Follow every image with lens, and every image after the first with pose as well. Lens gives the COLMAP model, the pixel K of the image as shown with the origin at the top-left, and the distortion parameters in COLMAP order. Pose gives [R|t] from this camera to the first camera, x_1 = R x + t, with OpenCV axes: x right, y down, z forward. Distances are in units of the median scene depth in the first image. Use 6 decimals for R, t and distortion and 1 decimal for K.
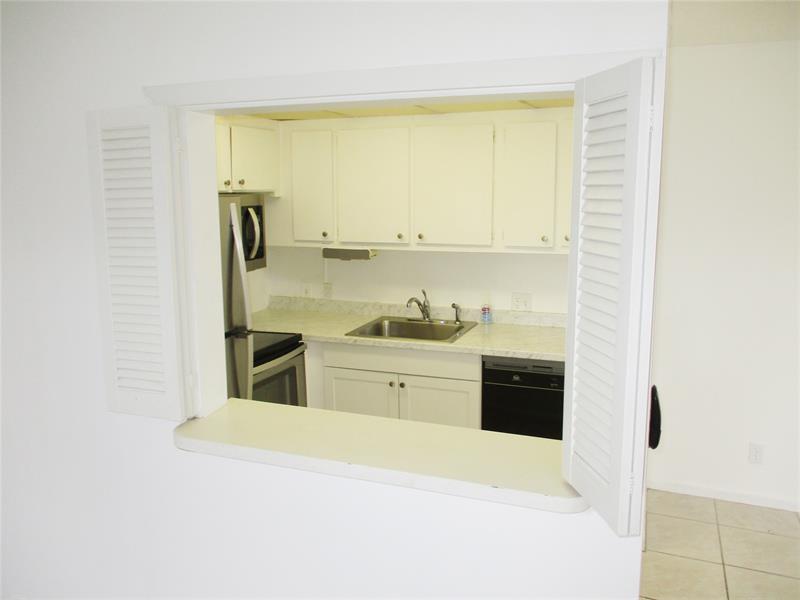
lens RADIAL K [[675.5, 0, 395.6], [0, 675.5, 286.6], [0, 0, 1]] dist [-0.009994, 0.010296]
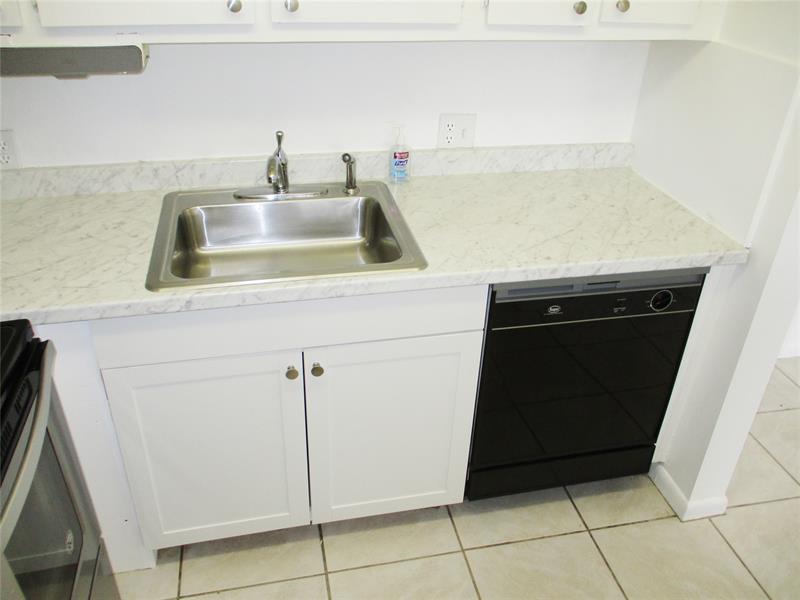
lens RADIAL K [[661.3, 0, 400.0], [0, 661.3, 300.0], [0, 0, 1]] dist [-0.045963, 0.001730]
pose [[0.819938, -0.264459, 0.507703, -0.149731], [0.042503, 0.912569, 0.406709, -0.070361], [-0.570872, -0.311897, 0.759490, 0.628160]]
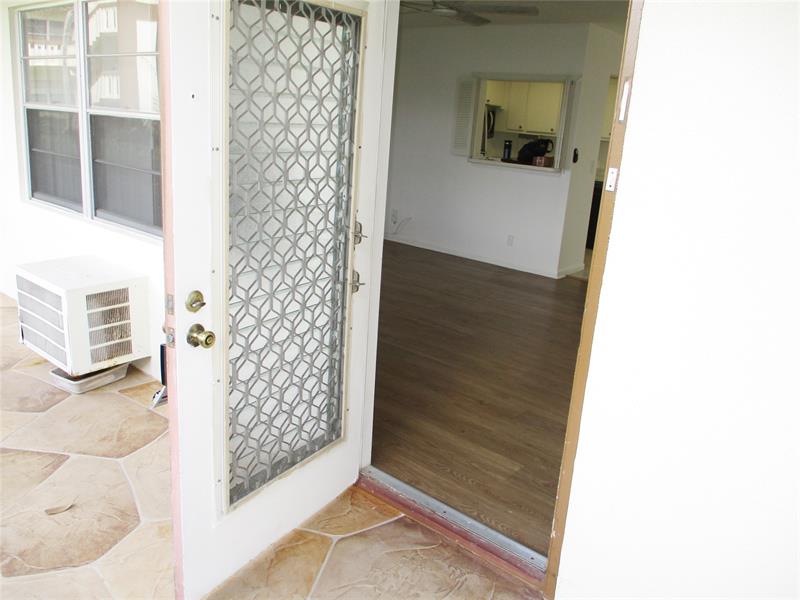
lens RADIAL K [[675.5, 0, 395.6], [0, 675.5, 286.6], [0, 0, 1]] dist [-0.009994, 0.010296]
pose [[0.943297, 0.153958, -0.294089, 0.270555], [-0.124777, 0.985421, 0.115653, 0.261317], [0.307608, -0.072400, 0.948755, -1.438950]]
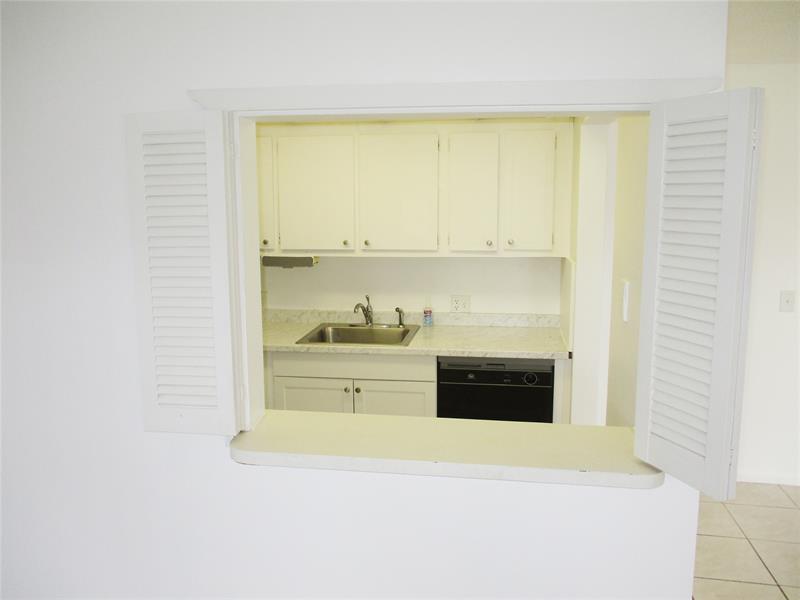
lens RADIAL K [[675.5, 0, 395.6], [0, 675.5, 286.6], [0, 0, 1]] dist [-0.009994, 0.010296]
pose [[0.976982, -0.029280, 0.211304, -0.138392], [0.031366, 0.999487, -0.006527, -0.000361], [-0.211004, 0.013004, 0.977399, 0.000608]]
